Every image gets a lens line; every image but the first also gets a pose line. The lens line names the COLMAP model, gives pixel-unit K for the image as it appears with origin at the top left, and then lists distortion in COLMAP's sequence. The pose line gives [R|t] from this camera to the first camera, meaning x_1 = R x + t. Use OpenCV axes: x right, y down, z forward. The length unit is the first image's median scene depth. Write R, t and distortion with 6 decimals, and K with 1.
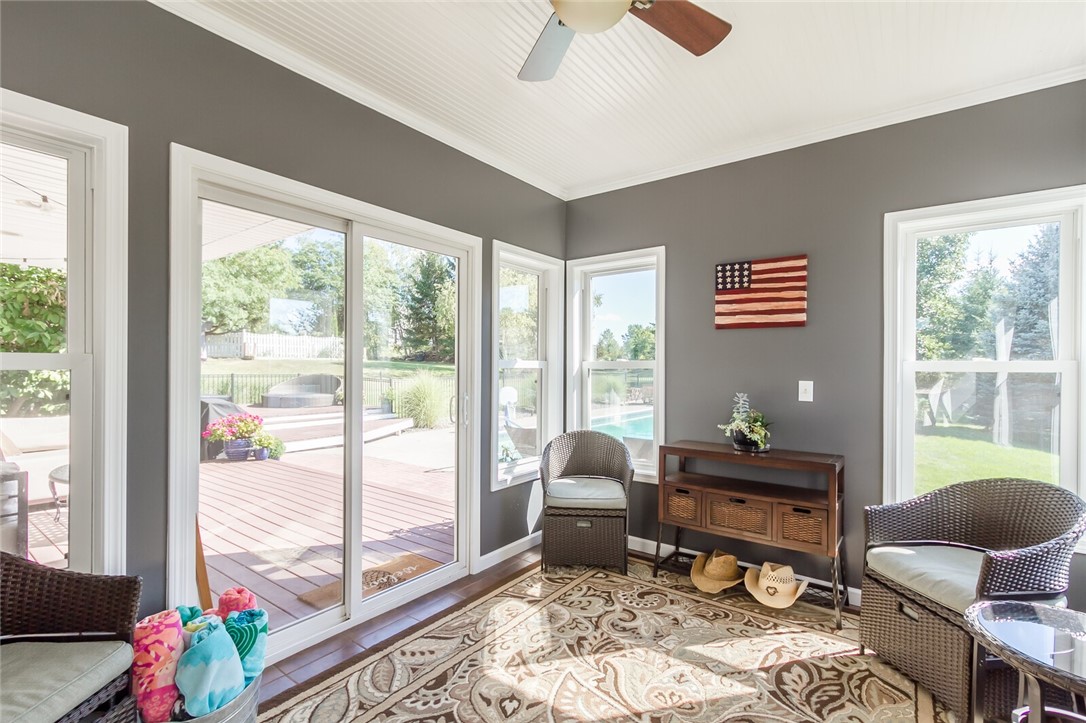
lens RADIAL K [[495.9, 0, 542.8], [0, 495.9, 363.7], [0, 0, 1]] dist [0.009782, -0.002105]
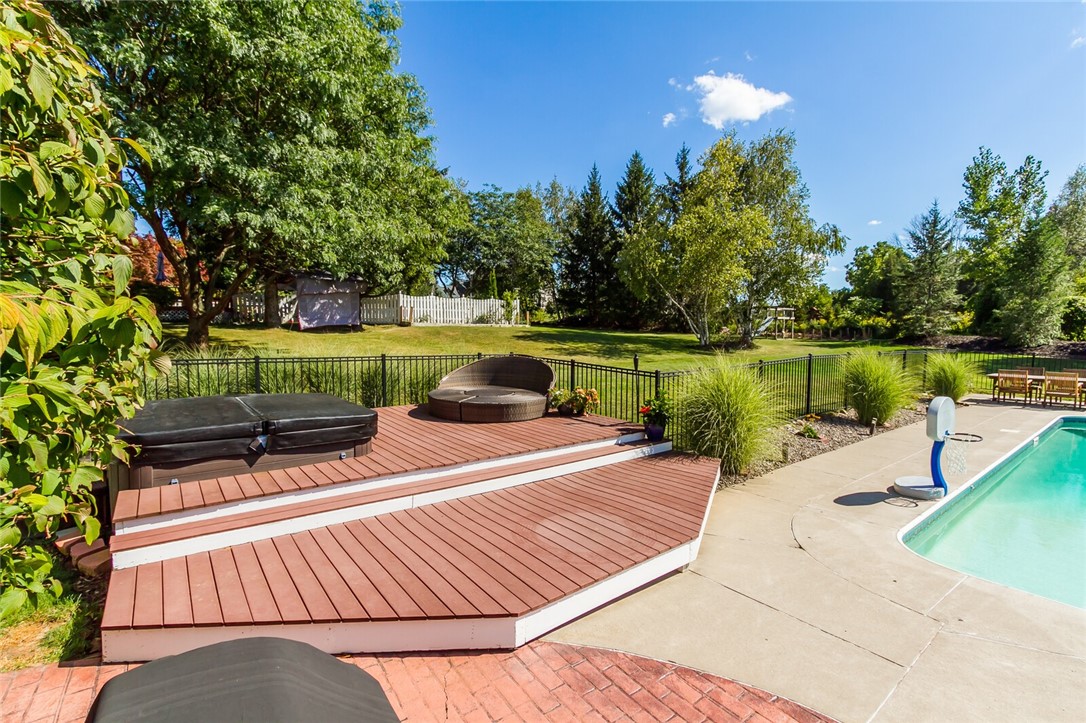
lens RADIAL K [[495.9, 0, 544.0], [0, 495.9, 362.3], [0, 0, 1]] dist [0.009782, -0.002105]
pose [[0.966259, 0.022749, -0.256566, -0.093119], [-0.004775, 0.997503, 0.070462, -0.004687], [0.257529, -0.066860, 0.963955, 0.155598]]
